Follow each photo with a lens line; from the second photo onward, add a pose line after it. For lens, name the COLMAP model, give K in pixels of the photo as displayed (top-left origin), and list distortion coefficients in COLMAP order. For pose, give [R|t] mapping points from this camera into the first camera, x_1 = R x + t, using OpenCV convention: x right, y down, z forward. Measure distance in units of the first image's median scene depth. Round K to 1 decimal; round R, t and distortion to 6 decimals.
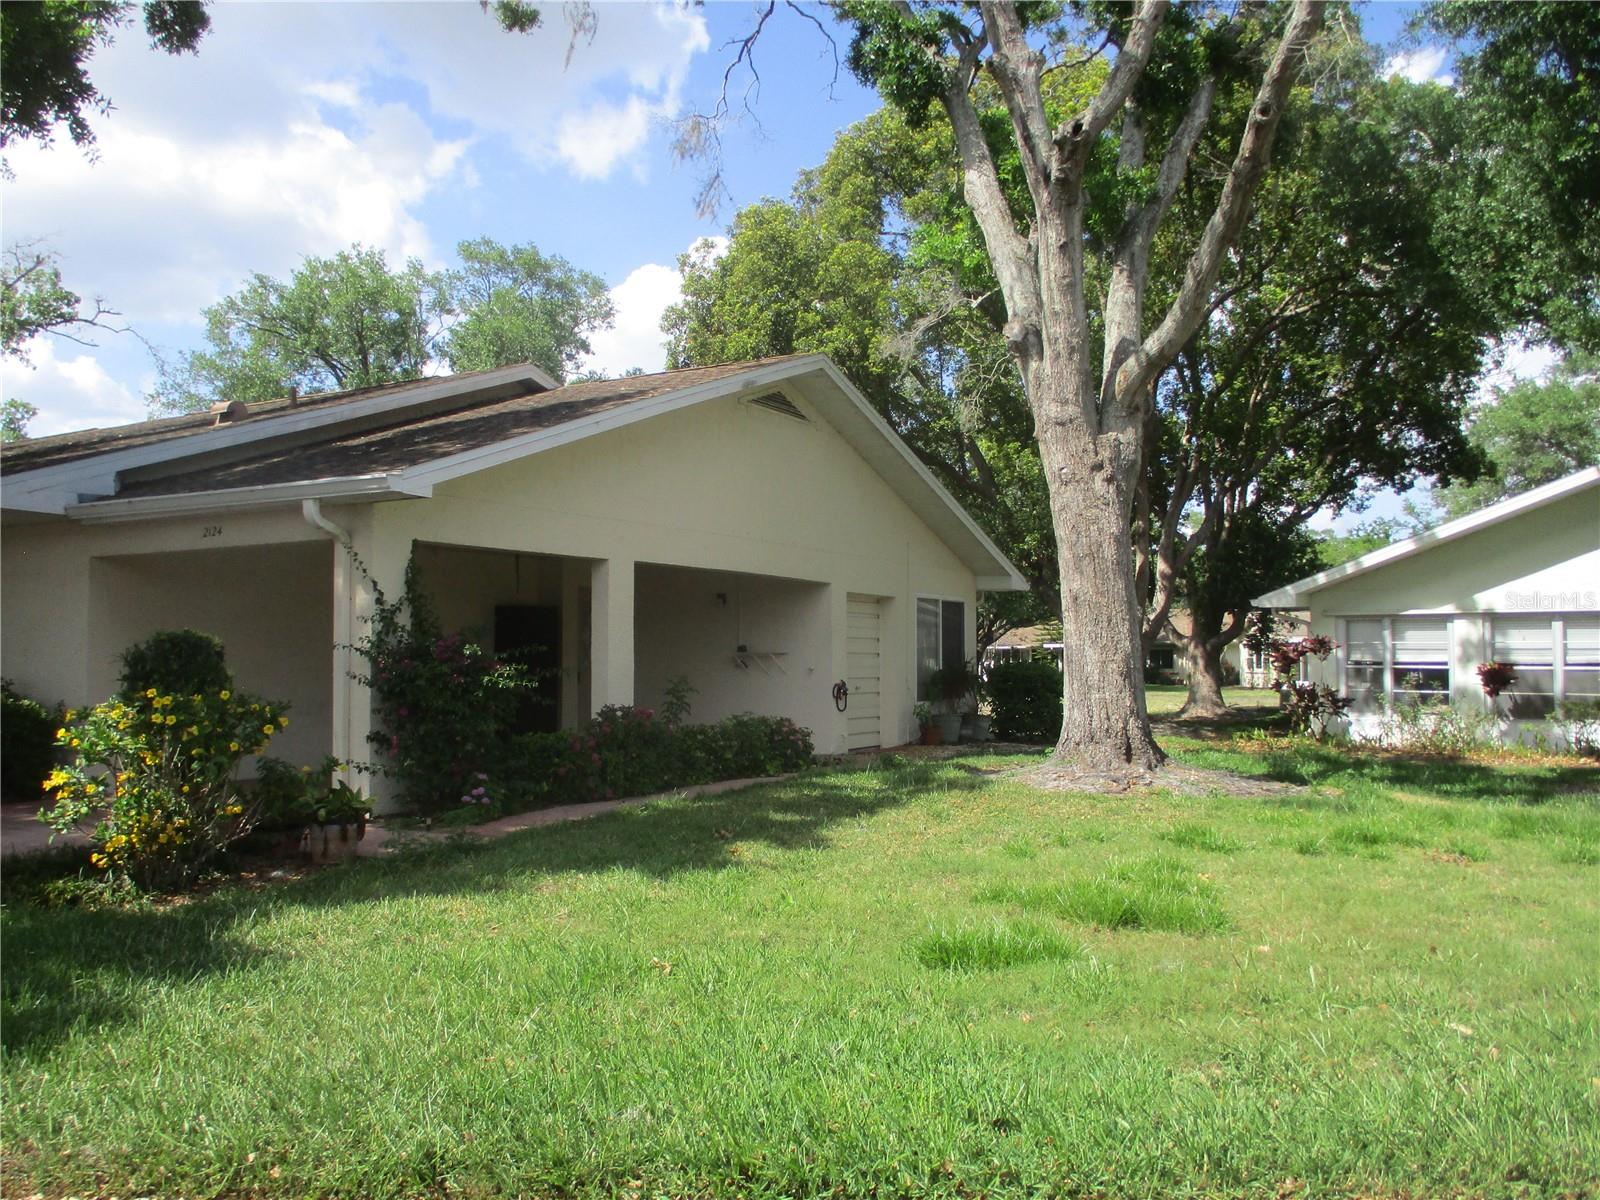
lens RADIAL K [[1310.6, 0, 800.0], [0, 1310.6, 600.0], [0, 0, 1]] dist [-0.038408, 0.000896]
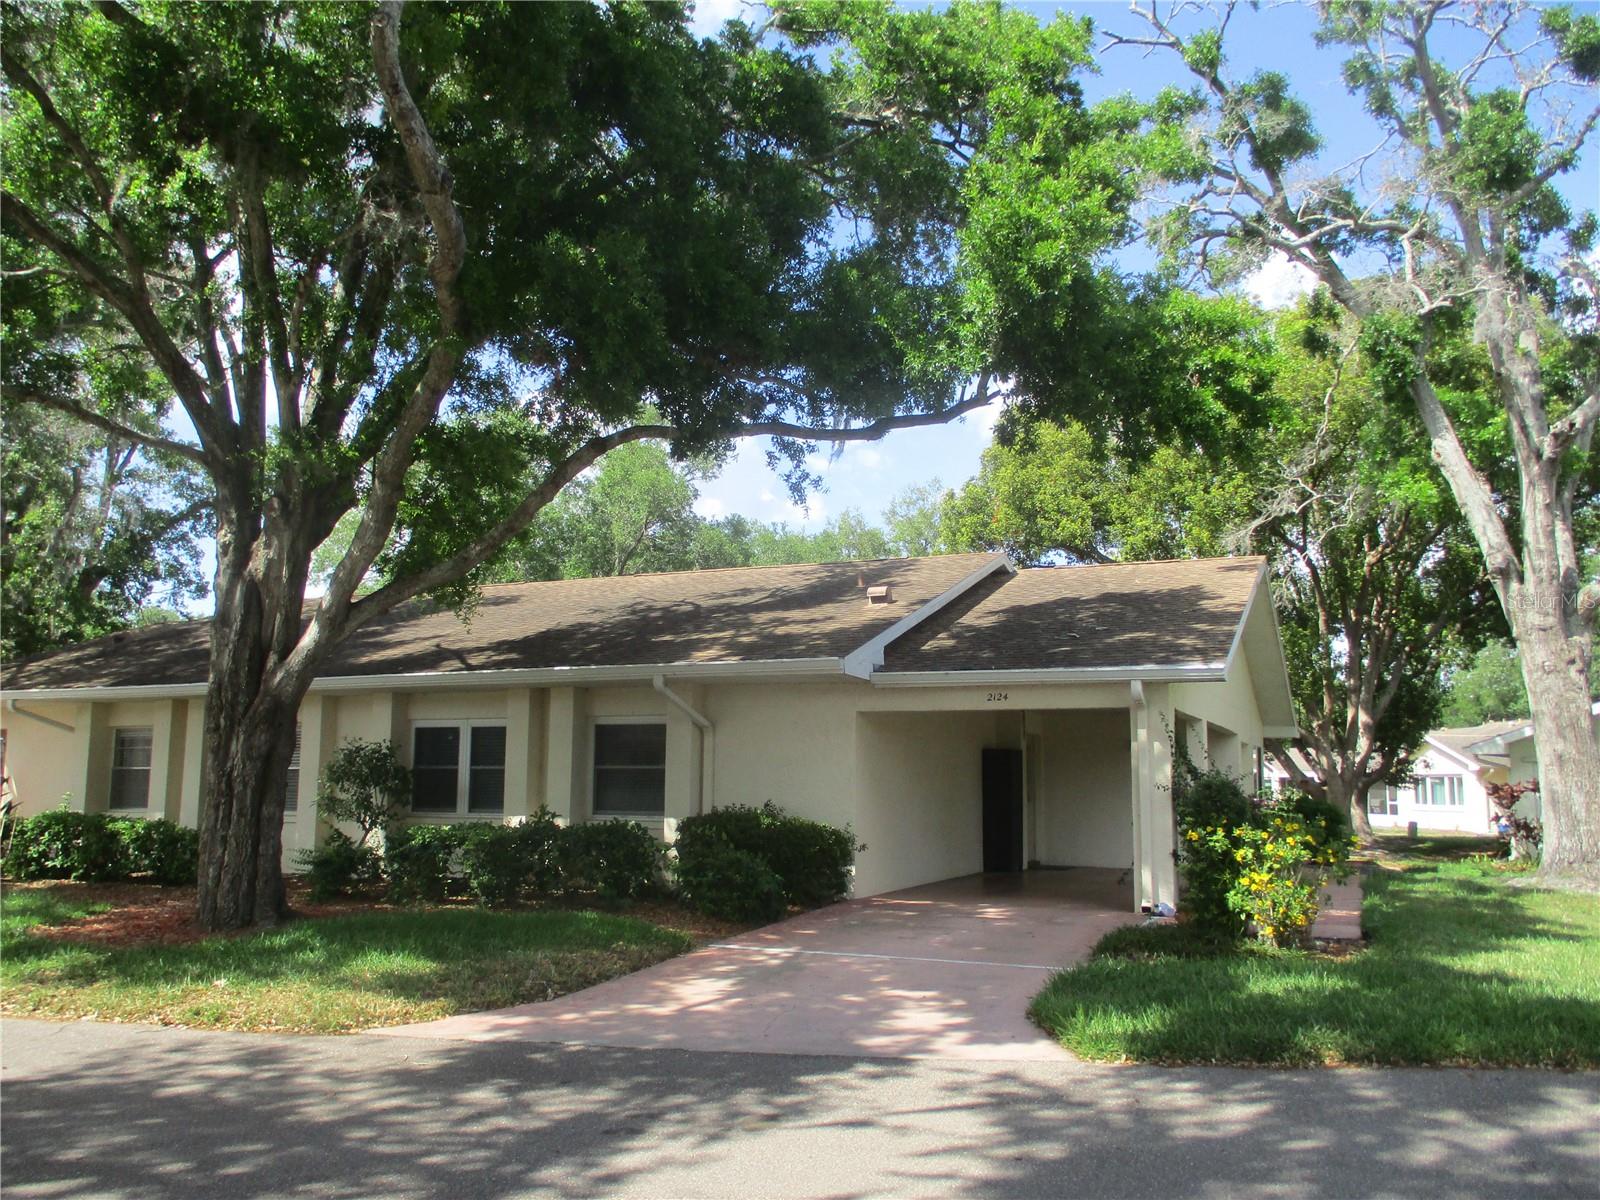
lens RADIAL K [[1310.6, 0, 800.0], [0, 1310.6, 600.0], [0, 0, 1]] dist [-0.038408, 0.000896]
pose [[0.995412, 0.030950, 0.090542, -0.718276], [-0.022627, 0.995544, -0.091543, -0.022491], [-0.092972, 0.089074, 0.991676, -0.295953]]
